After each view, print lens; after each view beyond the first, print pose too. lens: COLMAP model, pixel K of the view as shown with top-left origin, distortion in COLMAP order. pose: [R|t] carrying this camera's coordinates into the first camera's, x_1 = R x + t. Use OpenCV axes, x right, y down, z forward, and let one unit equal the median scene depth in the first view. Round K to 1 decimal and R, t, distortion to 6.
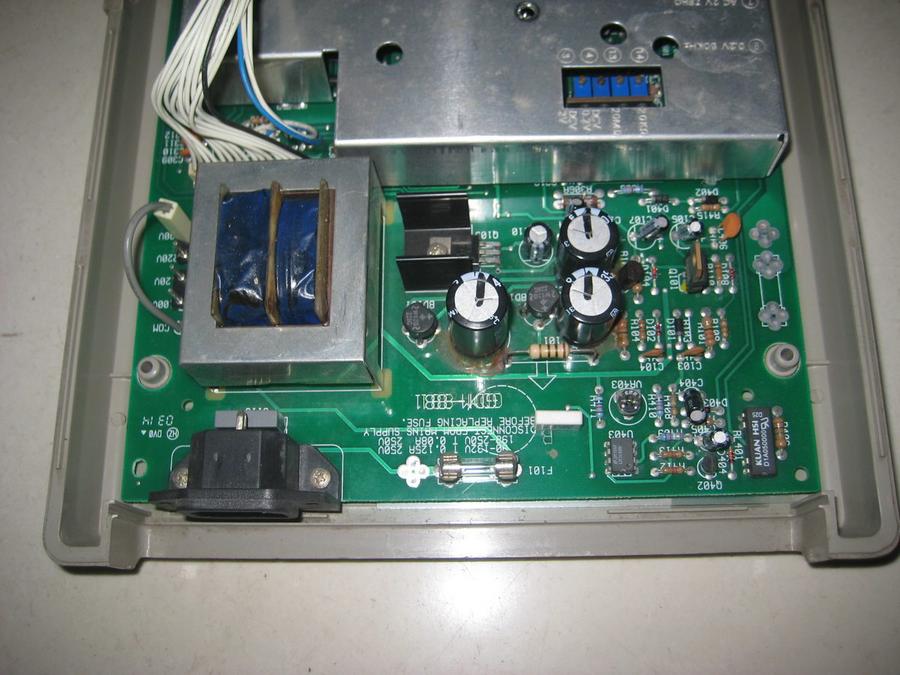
lens RADIAL K [[952.5, 0, 451.1], [0, 952.5, 334.7], [0, 0, 1]] dist [-0.137803, 0.000000]
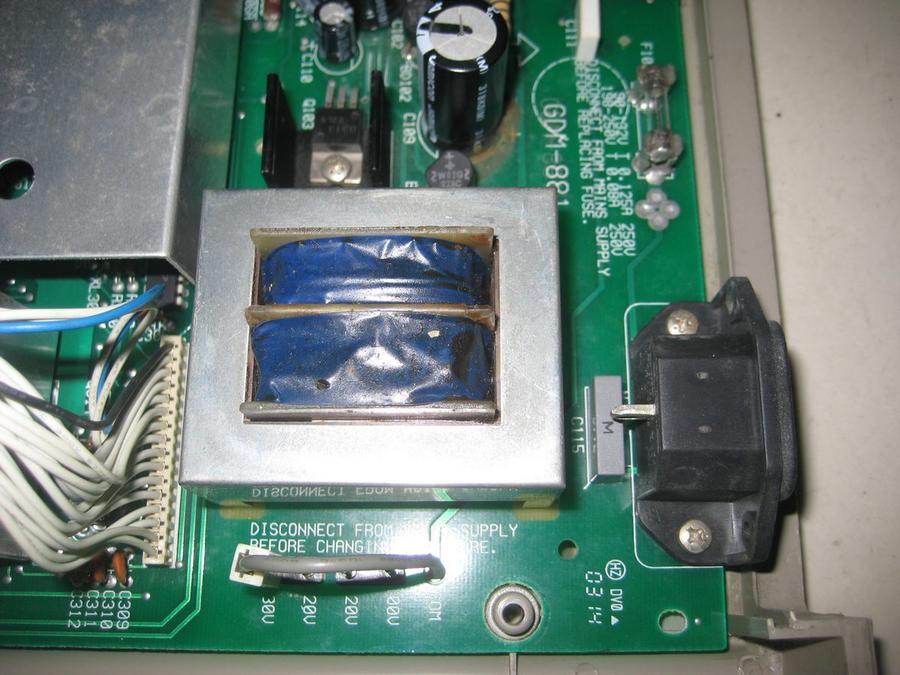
lens RADIAL K [[952.5, 0, 449.8], [0, 952.5, 335.5], [0, 0, 1]] dist [-0.137803, 0.000000]
pose [[0.009555, -0.942994, 0.332671, -0.364398], [0.958561, 0.103368, 0.265474, -0.183020], [-0.284728, 0.316349, 0.904905, 0.429643]]
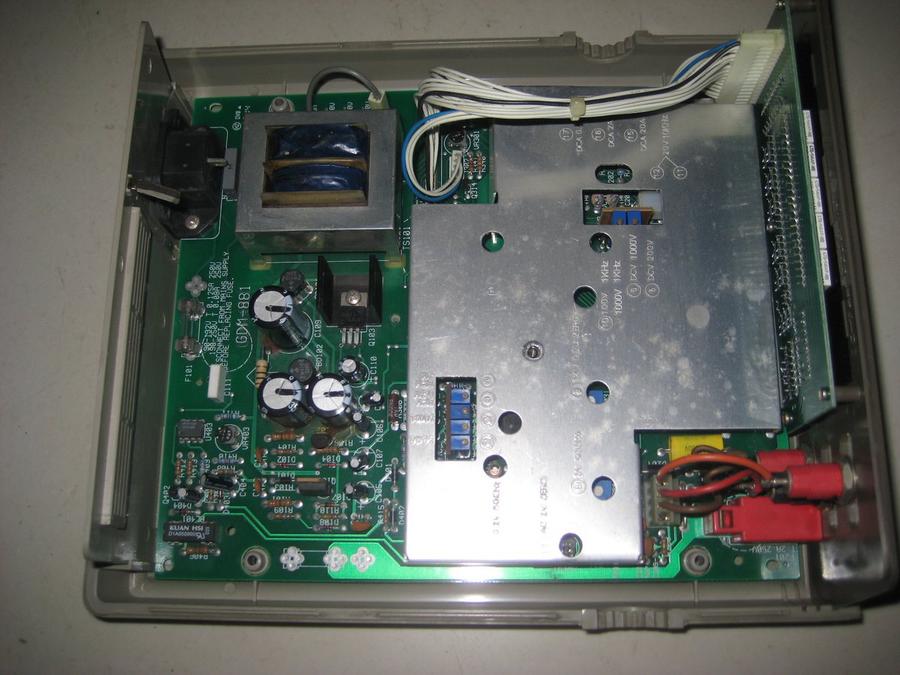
lens RADIAL K [[952.5, 0, 447.7], [0, 952.5, 336.1], [0, 0, 1]] dist [-0.137803, 0.000000]
pose [[-0.006359, 0.975532, -0.219764, 0.336841], [-0.936438, 0.071281, 0.343515, -0.680464], [0.350775, 0.207979, 0.913072, -0.135588]]
